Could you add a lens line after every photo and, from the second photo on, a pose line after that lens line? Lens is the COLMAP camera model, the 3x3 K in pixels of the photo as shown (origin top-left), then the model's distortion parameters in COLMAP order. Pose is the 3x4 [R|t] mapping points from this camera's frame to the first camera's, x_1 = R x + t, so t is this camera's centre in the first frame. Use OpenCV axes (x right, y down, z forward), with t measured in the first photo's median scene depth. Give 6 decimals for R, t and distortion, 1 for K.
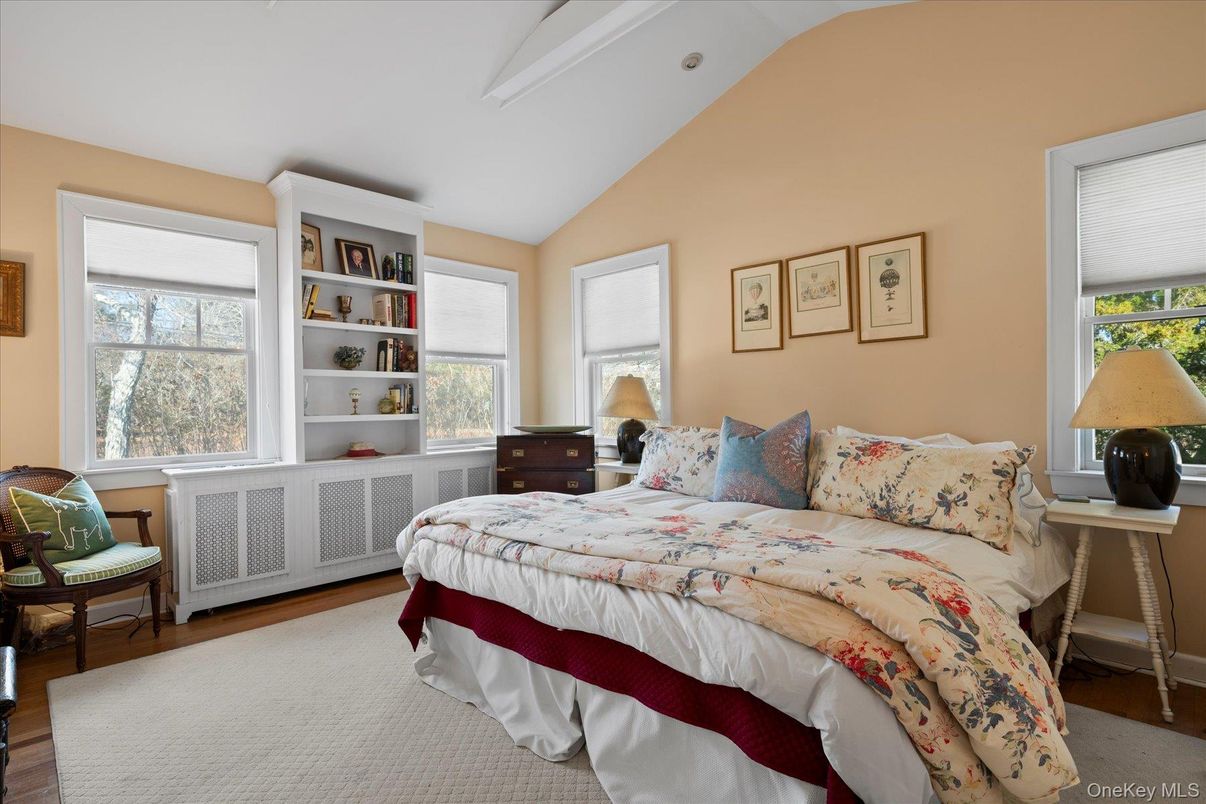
lens RADIAL K [[551.0, 0, 600.7], [0, 551.0, 403.5], [0, 0, 1]] dist [0.004547, 0.000079]
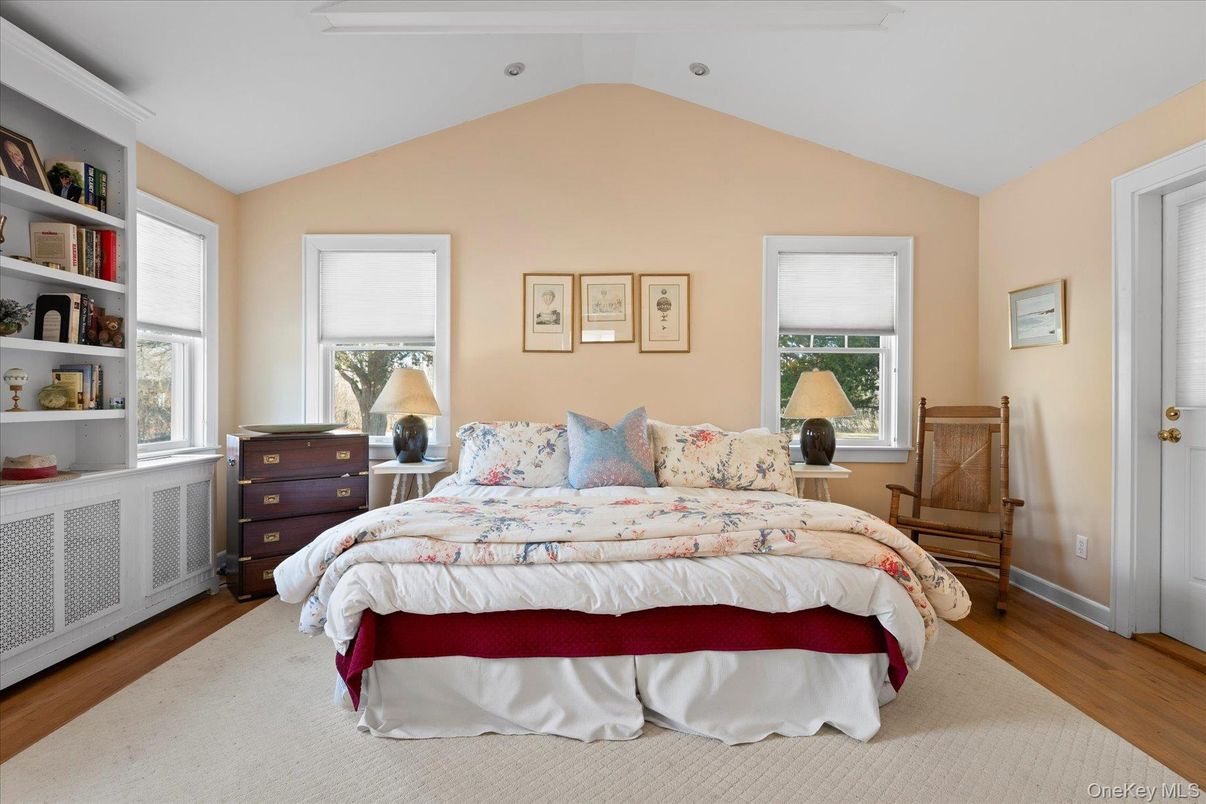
lens RADIAL K [[551.0, 0, 595.1], [0, 551.0, 397.2], [0, 0, 1]] dist [0.004547, 0.000079]
pose [[0.751373, 0.014109, 0.659727, -0.437585], [-0.011412, 0.999900, -0.008387, 0.003106], [-0.659779, -0.001227, 0.751458, 0.133023]]
